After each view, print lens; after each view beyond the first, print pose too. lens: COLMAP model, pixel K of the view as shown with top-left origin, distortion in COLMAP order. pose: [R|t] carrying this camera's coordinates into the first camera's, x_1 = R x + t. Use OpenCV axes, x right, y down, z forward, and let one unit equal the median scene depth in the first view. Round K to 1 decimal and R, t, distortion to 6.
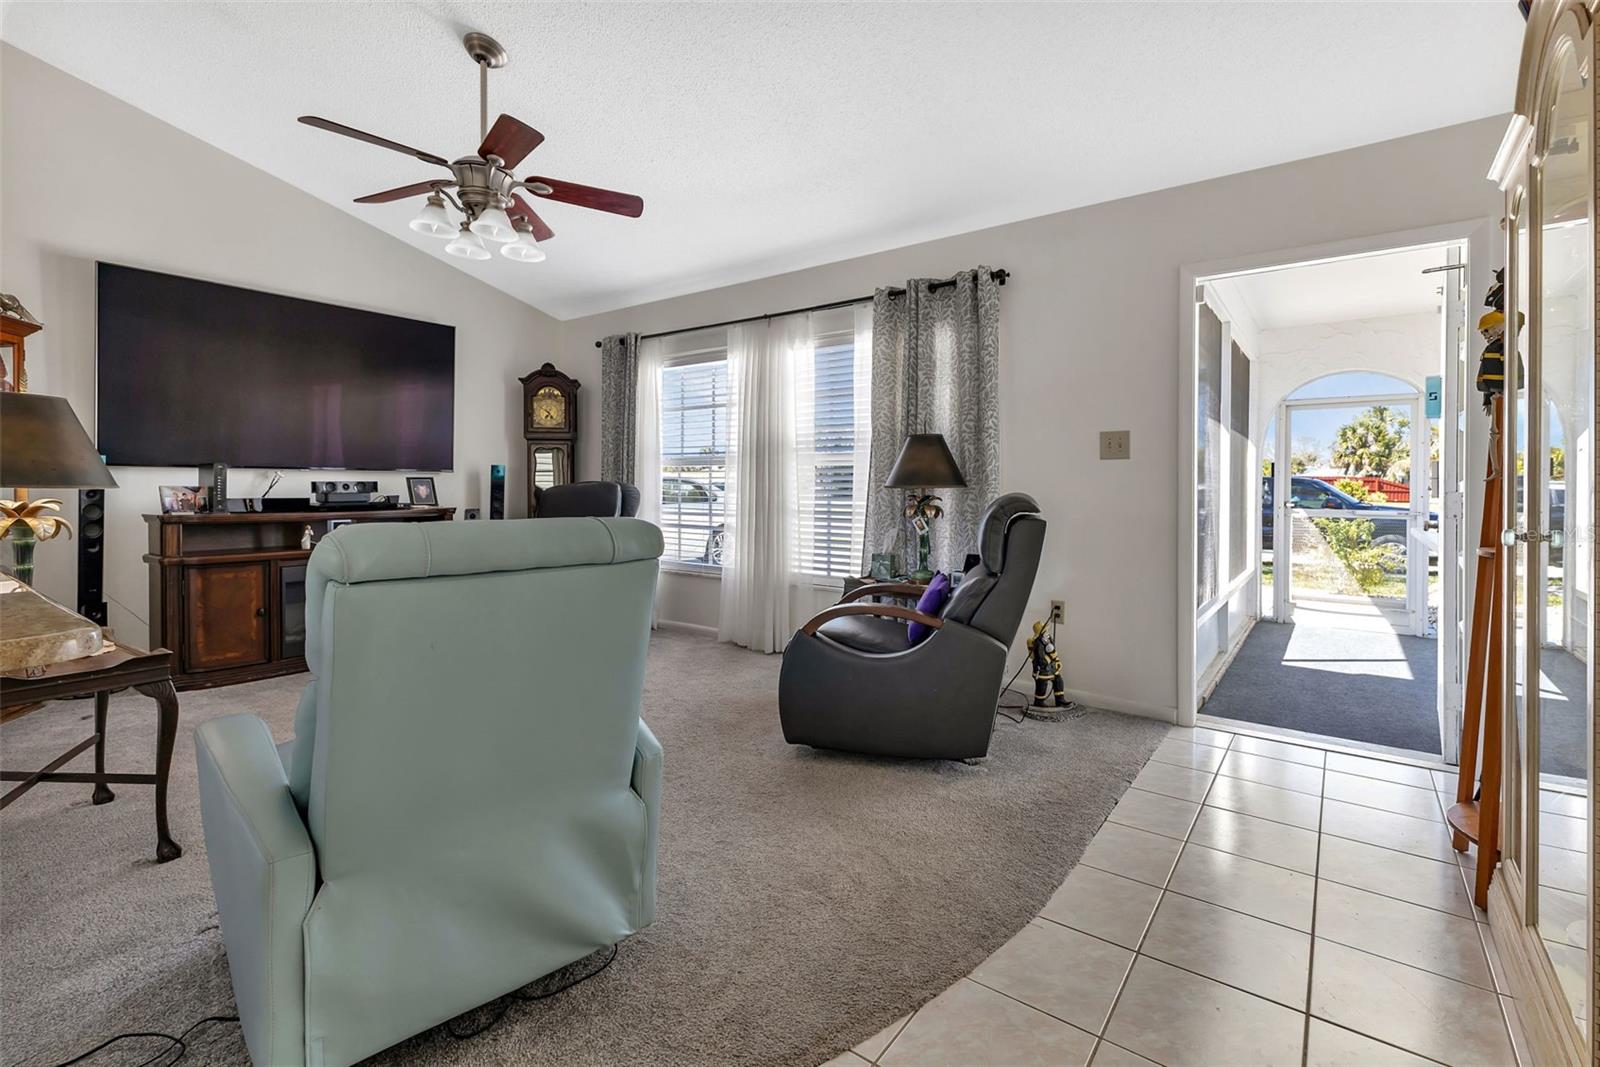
lens RADIAL K [[724.8, 0, 810.7], [0, 724.8, 484.8], [0, 0, 1]] dist [0.000405, 0.000015]
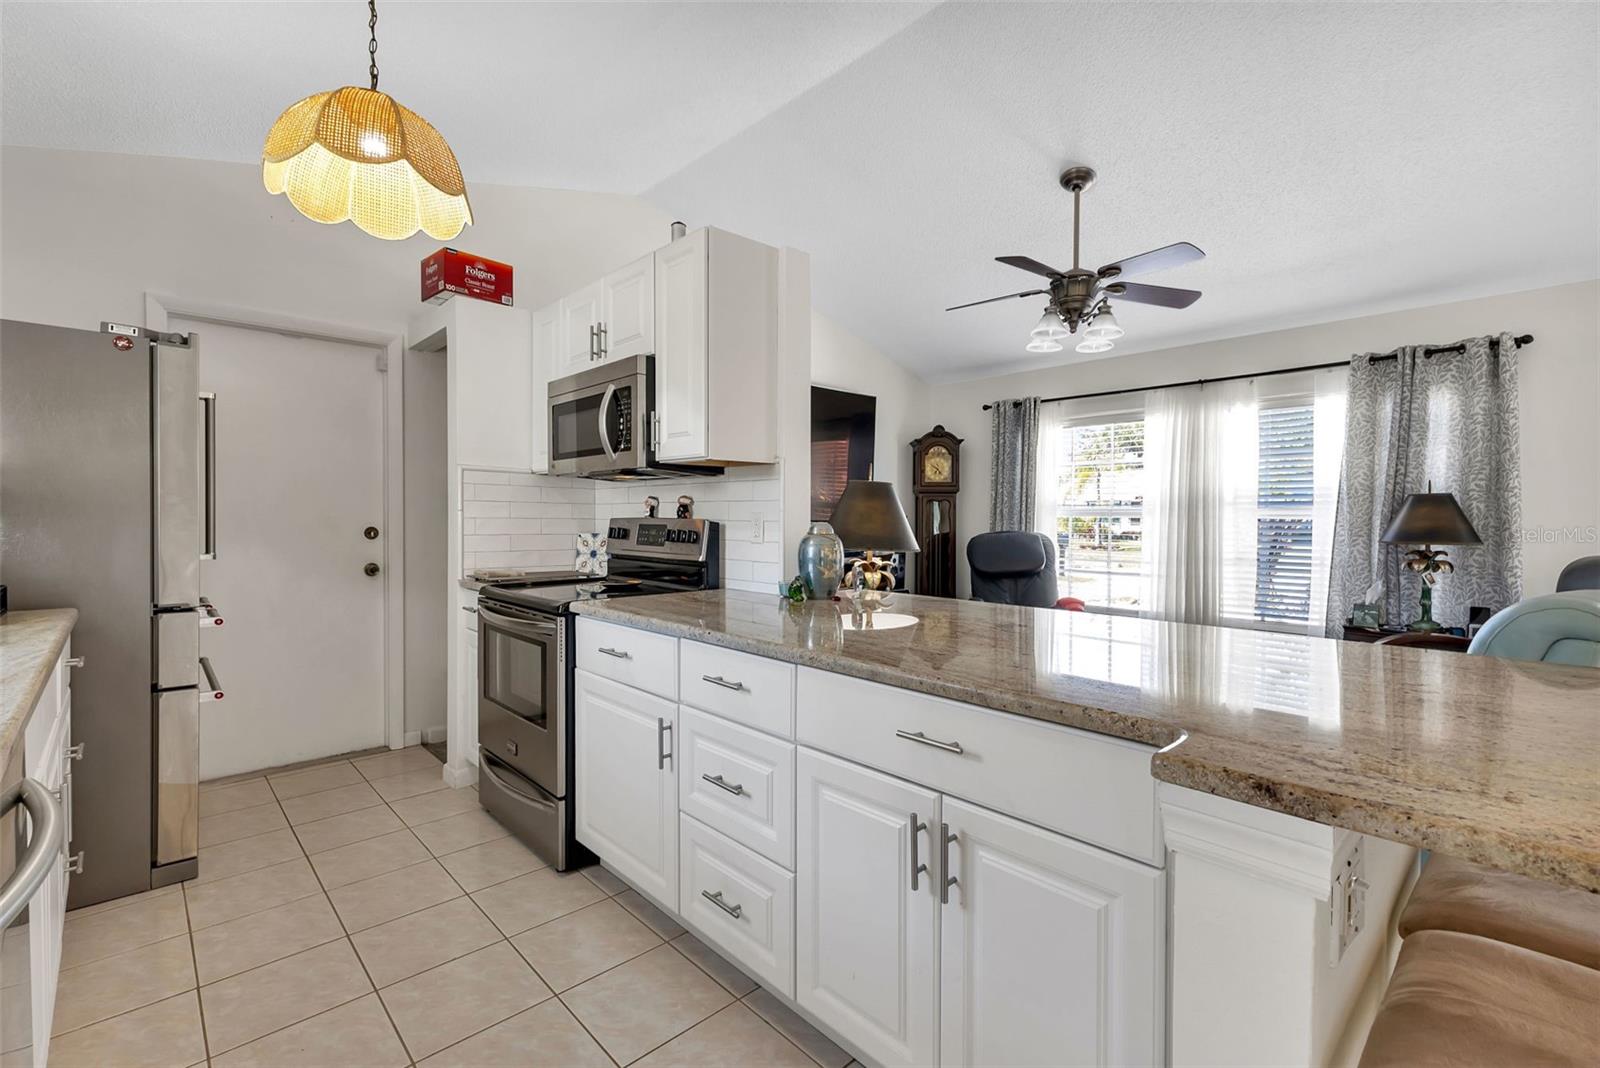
lens RADIAL K [[707.6, 0, 795.1], [0, 707.6, 531.6], [0, 0, 1]] dist [0.006412, 0.000119]
pose [[0.982673, 0.003837, -0.185309, -0.533135], [-0.000567, 0.999843, 0.017698, -0.029482], [0.185348, -0.017286, 0.982521, -0.187515]]
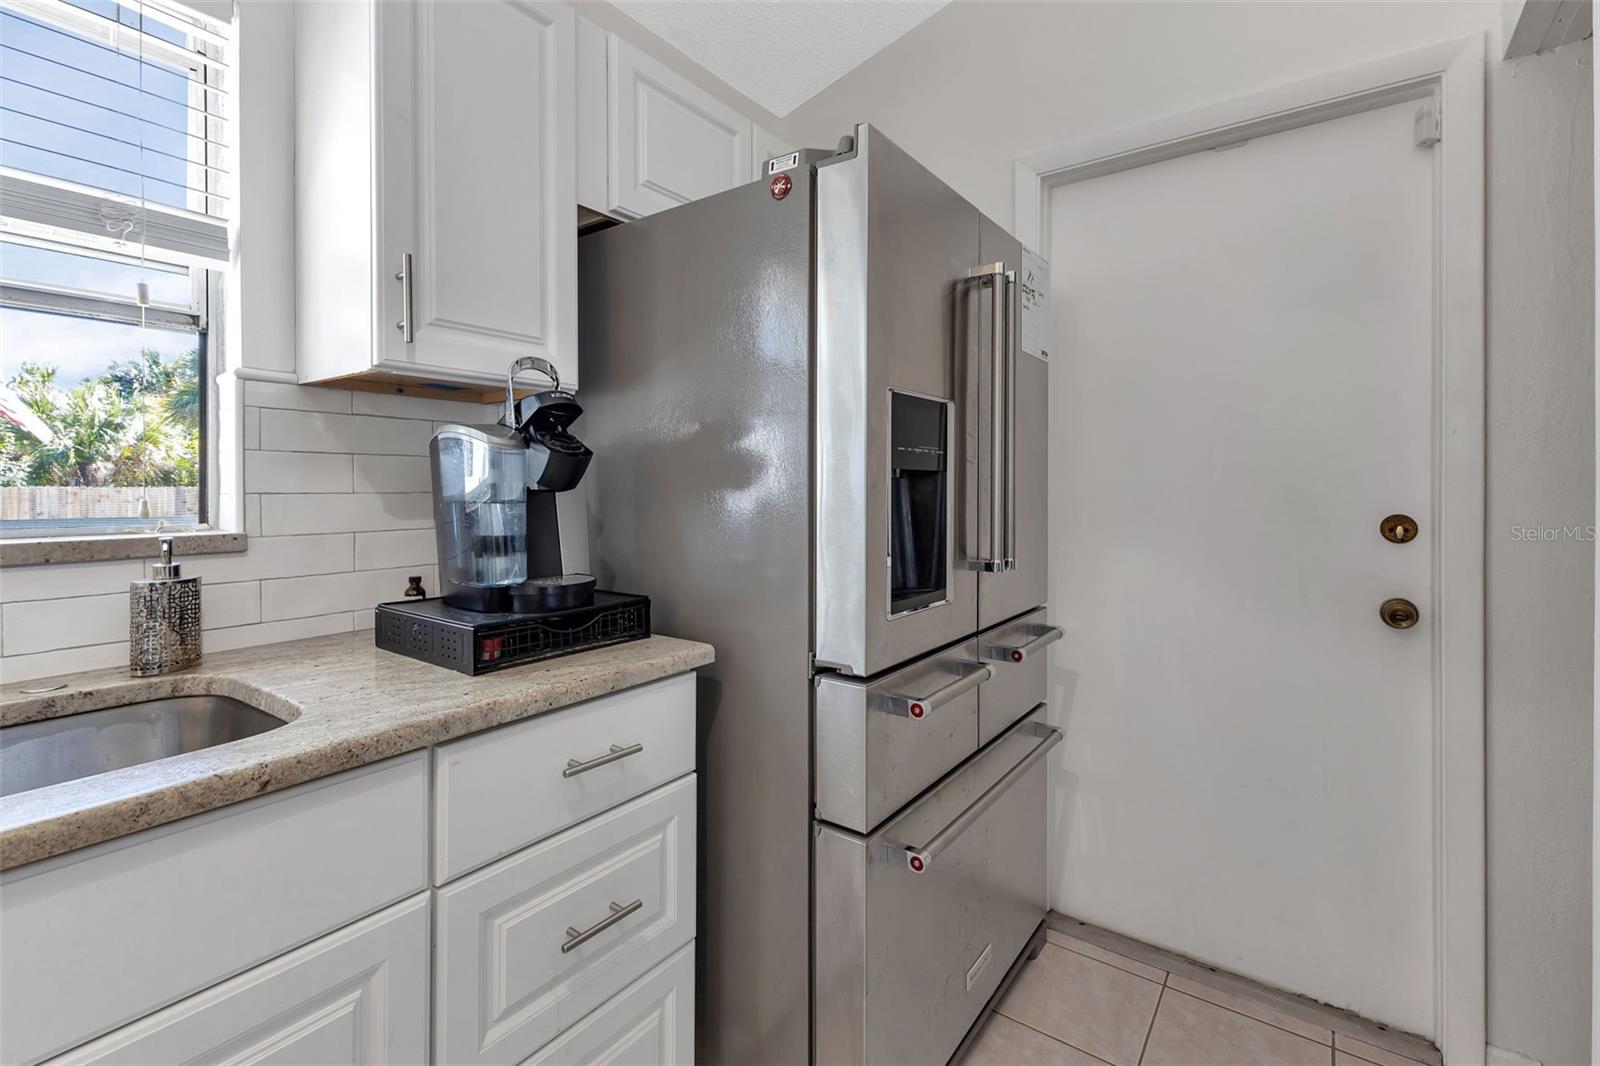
lens RADIAL K [[709.5, 0, 789.7], [0, 709.5, 485.4], [0, 0, 1]] dist [0.000829, 0.000193]
pose [[-0.006564, -0.007915, -0.999947, -0.836305], [-0.001667, 0.999967, -0.007904, -0.031678], [0.999977, 0.001615, -0.006577, 0.265743]]
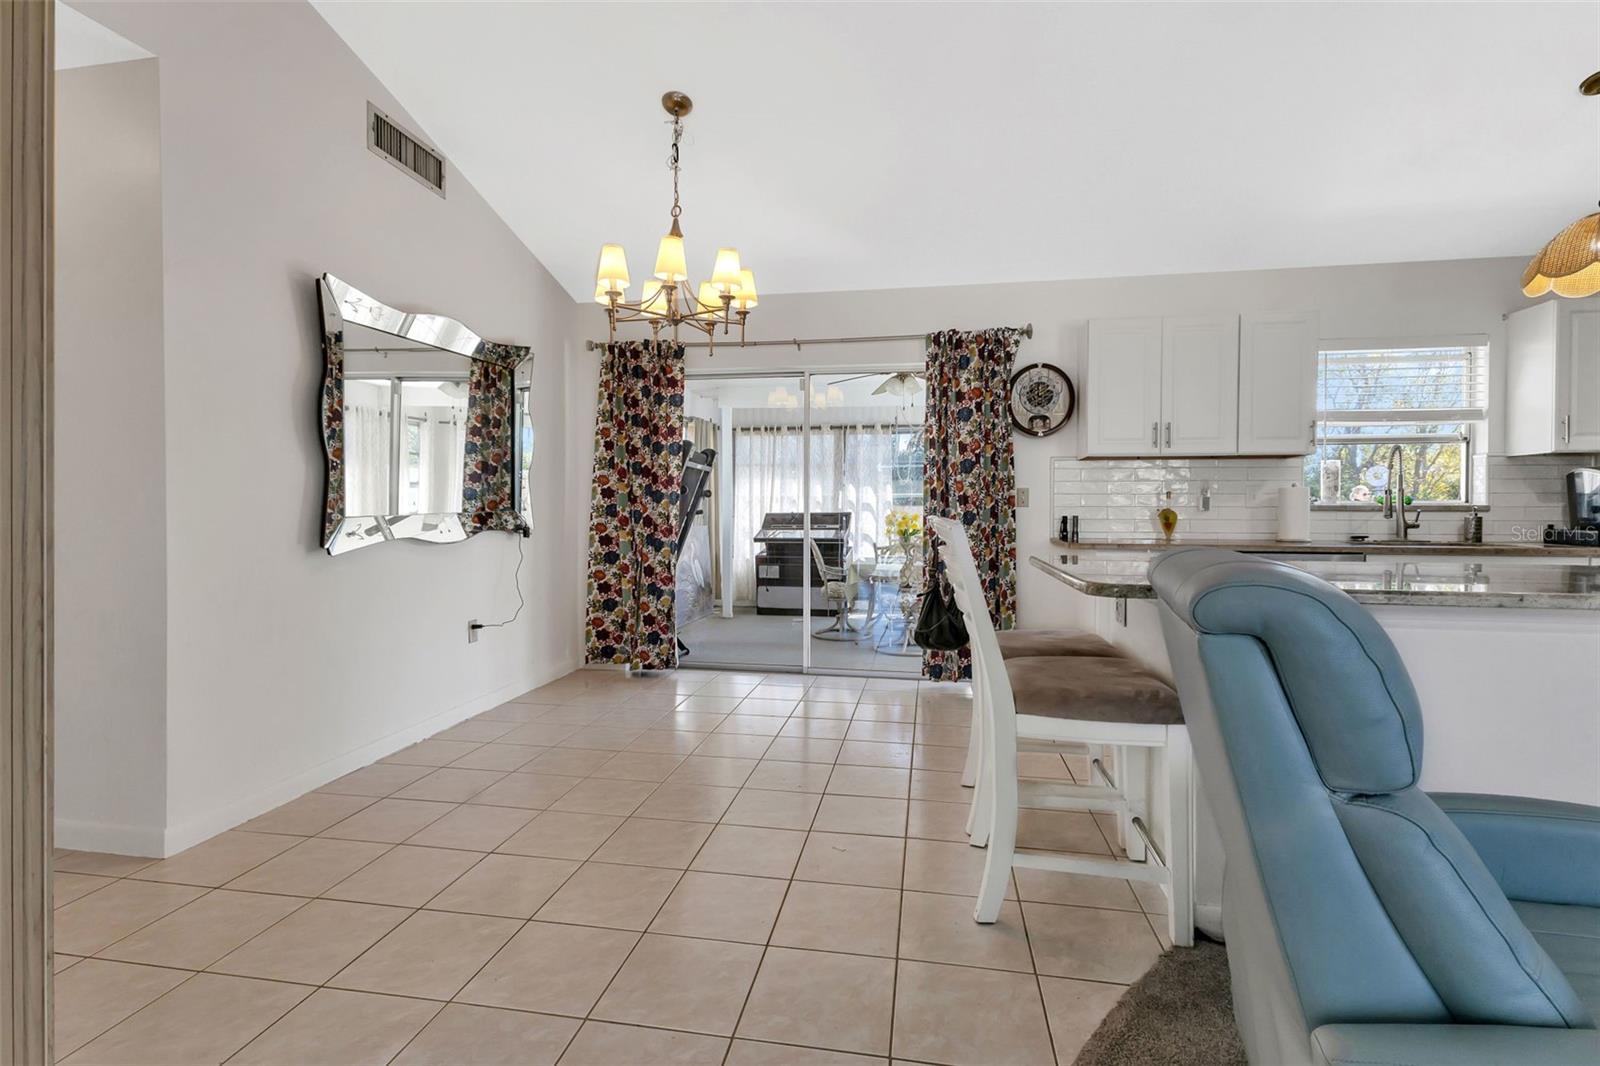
lens RADIAL K [[726.7, 0, 801.1], [0, 726.7, 517.3], [0, 0, 1]] dist [0.007408, 0.000593]
pose [[-0.899871, -0.004156, -0.436136, 0.136721], [-0.009743, 0.999897, 0.010575, 0.001713], [0.436047, 0.013766, -0.899819, 0.518983]]
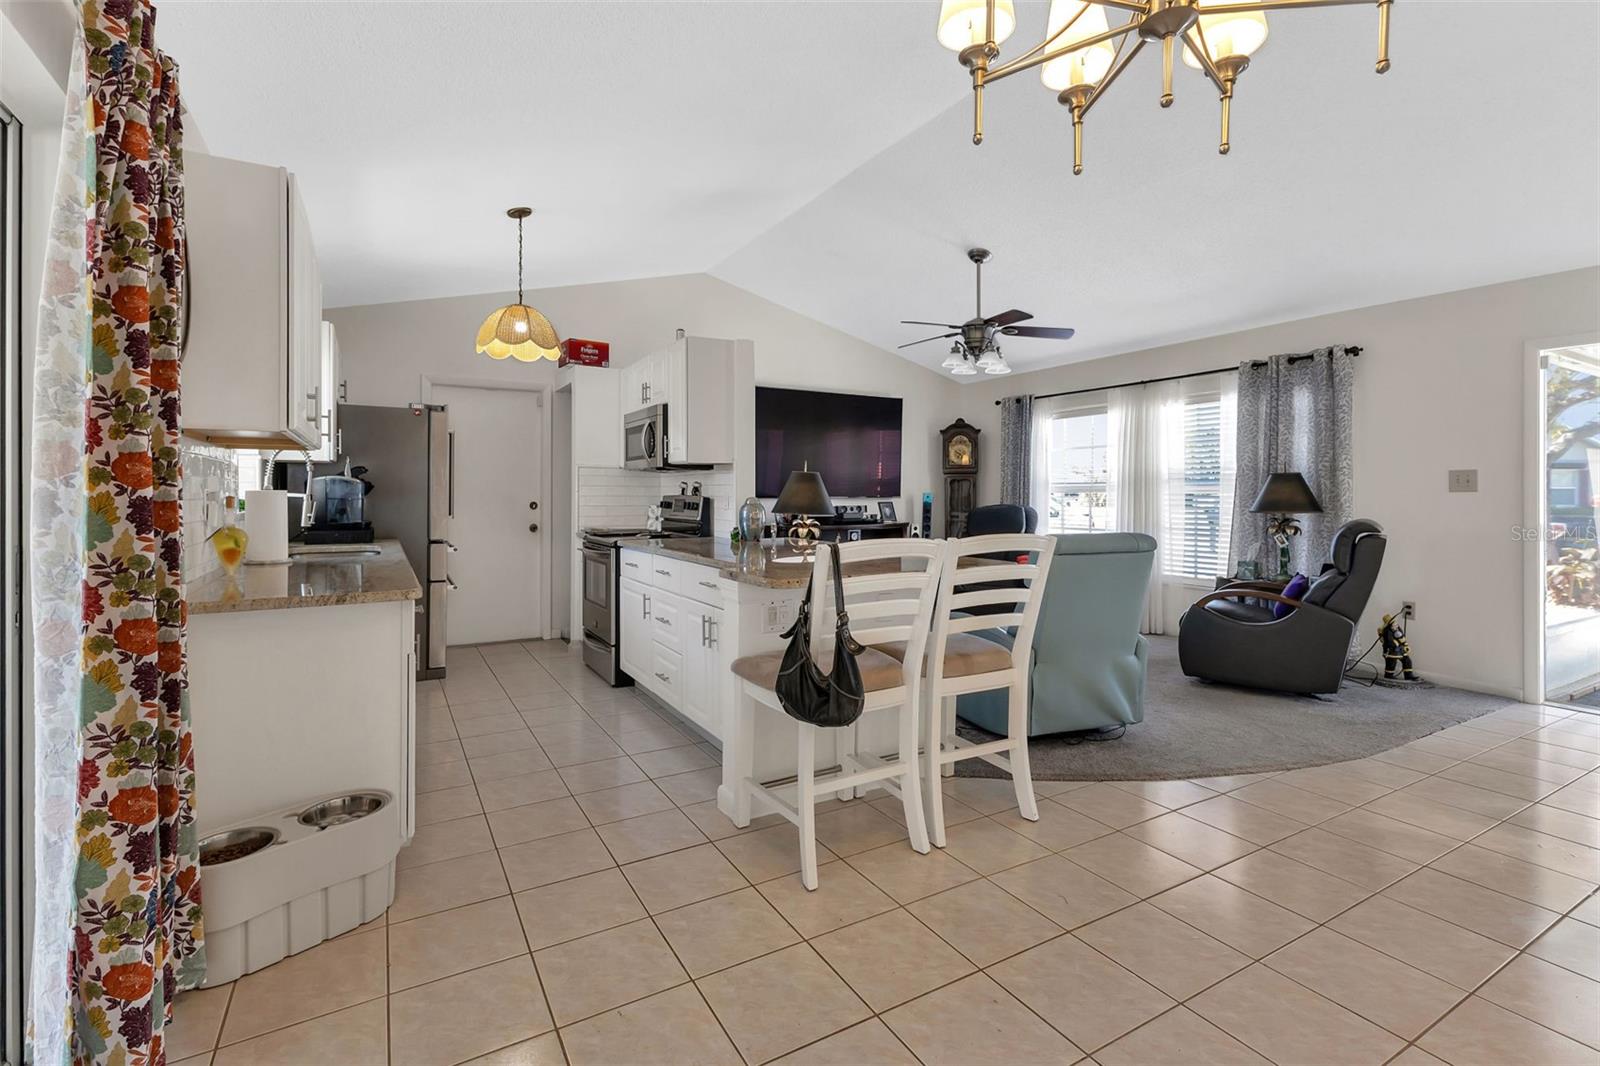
lens RADIAL K [[728.3, 0, 799.4], [0, 728.3, 499.3], [0, 0, 1]] dist [0.003614, 0.000397]
pose [[0.914011, -0.002364, -0.405682, -0.109576], [0.004060, 0.999986, 0.003321, -0.026838], [0.405669, -0.004682, 0.914008, -0.563656]]
